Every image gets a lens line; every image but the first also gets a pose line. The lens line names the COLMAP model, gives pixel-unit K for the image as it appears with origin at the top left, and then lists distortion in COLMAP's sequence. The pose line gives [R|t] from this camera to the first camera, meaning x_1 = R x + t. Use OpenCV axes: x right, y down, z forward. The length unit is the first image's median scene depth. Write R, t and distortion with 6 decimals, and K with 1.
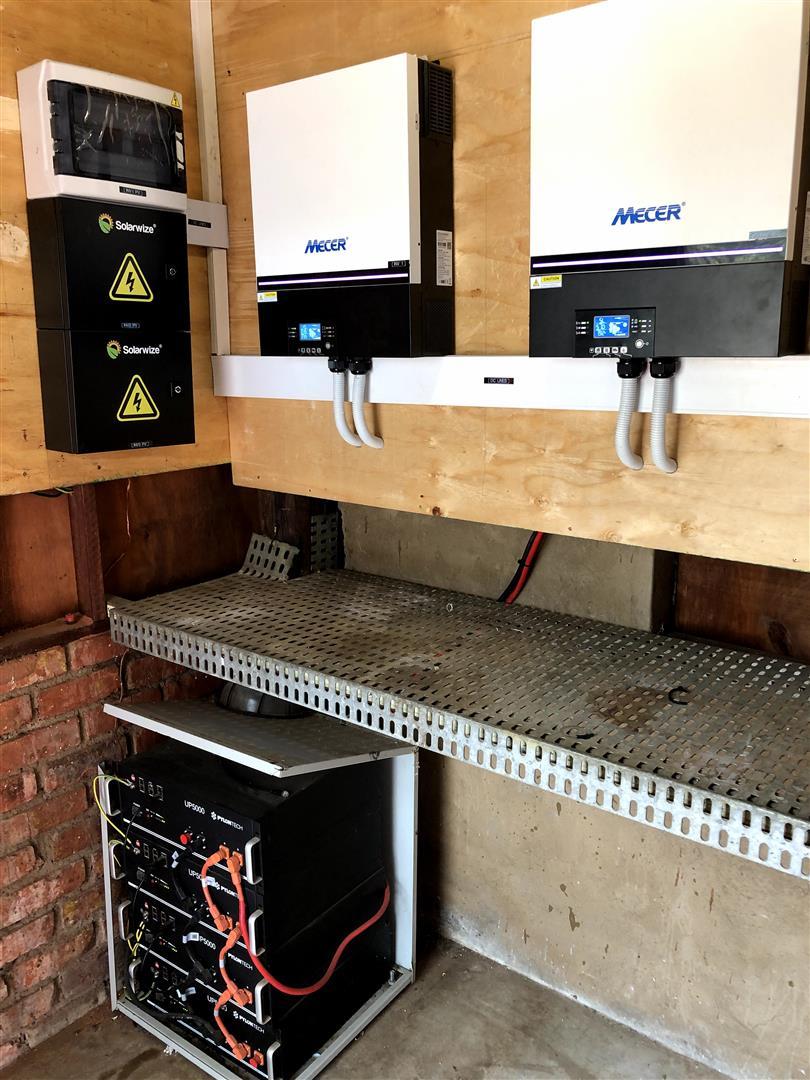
lens RADIAL K [[882.4, 0, 407.5], [0, 882.4, 536.0], [0, 0, 1]] dist [0.037140, -0.035089]
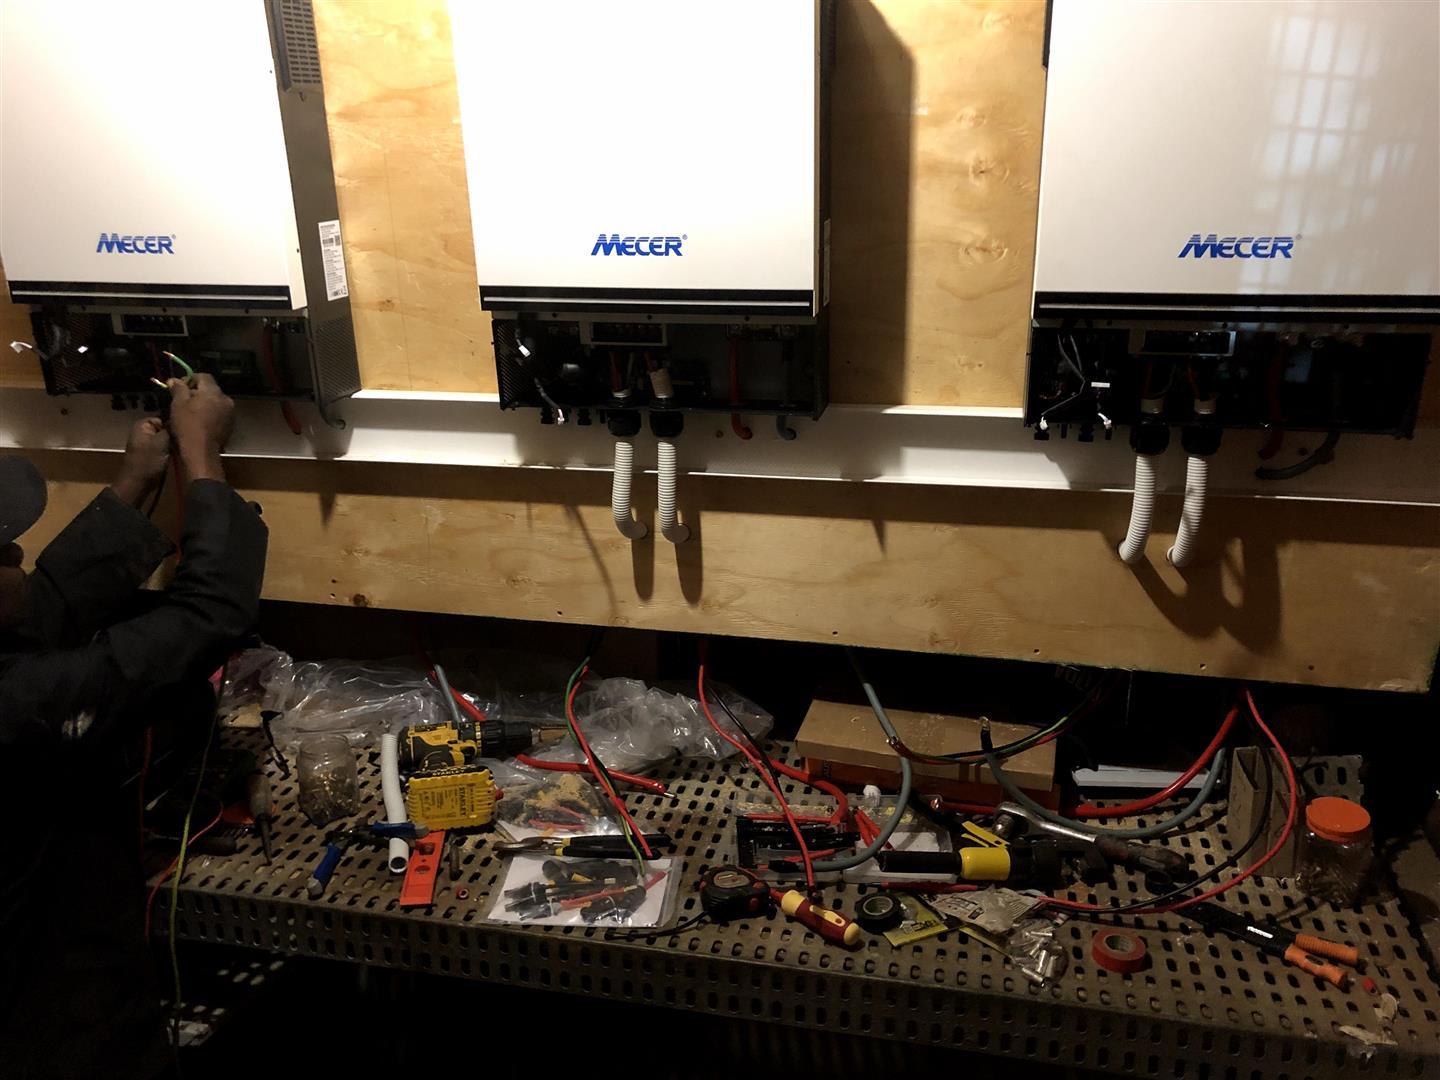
lens RADIAL K [[1176.5, 0, 737.3], [0, 1176.5, 533.0], [0, 0, 1]] dist [0.037140, -0.035089]
pose [[0.901219, -0.143579, 0.408887, -0.078838], [0.100991, 0.987126, 0.124032, -0.180190], [-0.421431, -0.070486, 0.904117, 0.023096]]
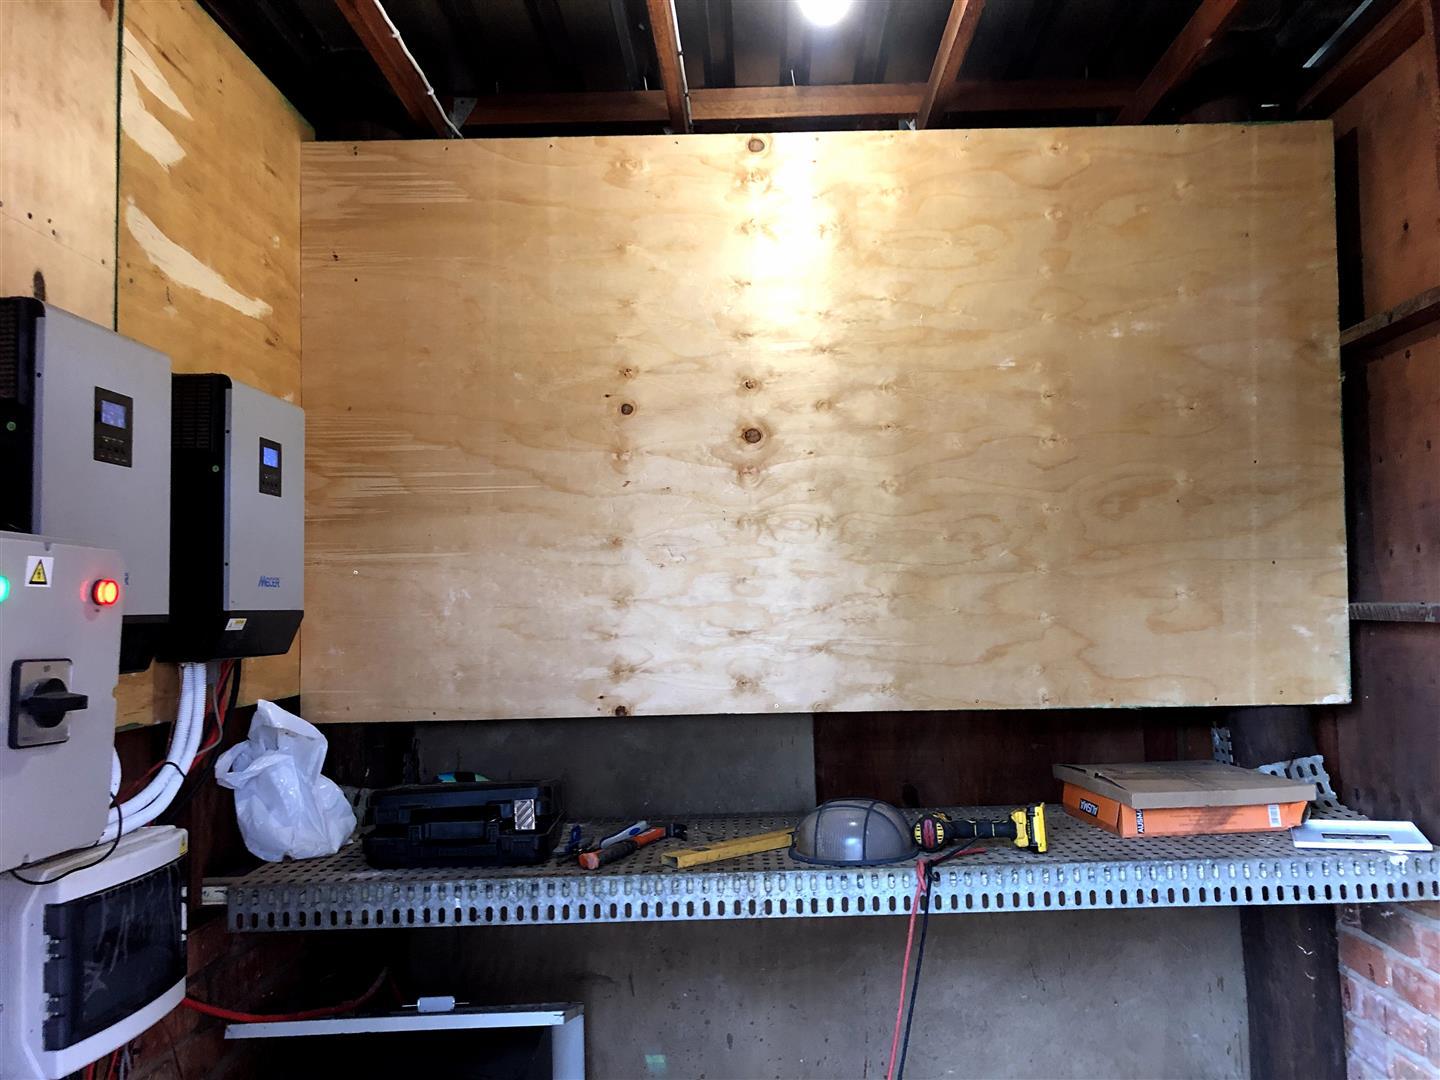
lens RADIAL K [[1176.5, 0, 734.5], [0, 1176.5, 527.4], [0, 0, 1]] dist [0.037140, -0.035089]
pose [[0.790991, 0.024218, 0.611349, -0.691604], [0.156611, 0.957912, -0.240578, 0.112832], [-0.591445, 0.286038, 0.753907, -0.085410]]
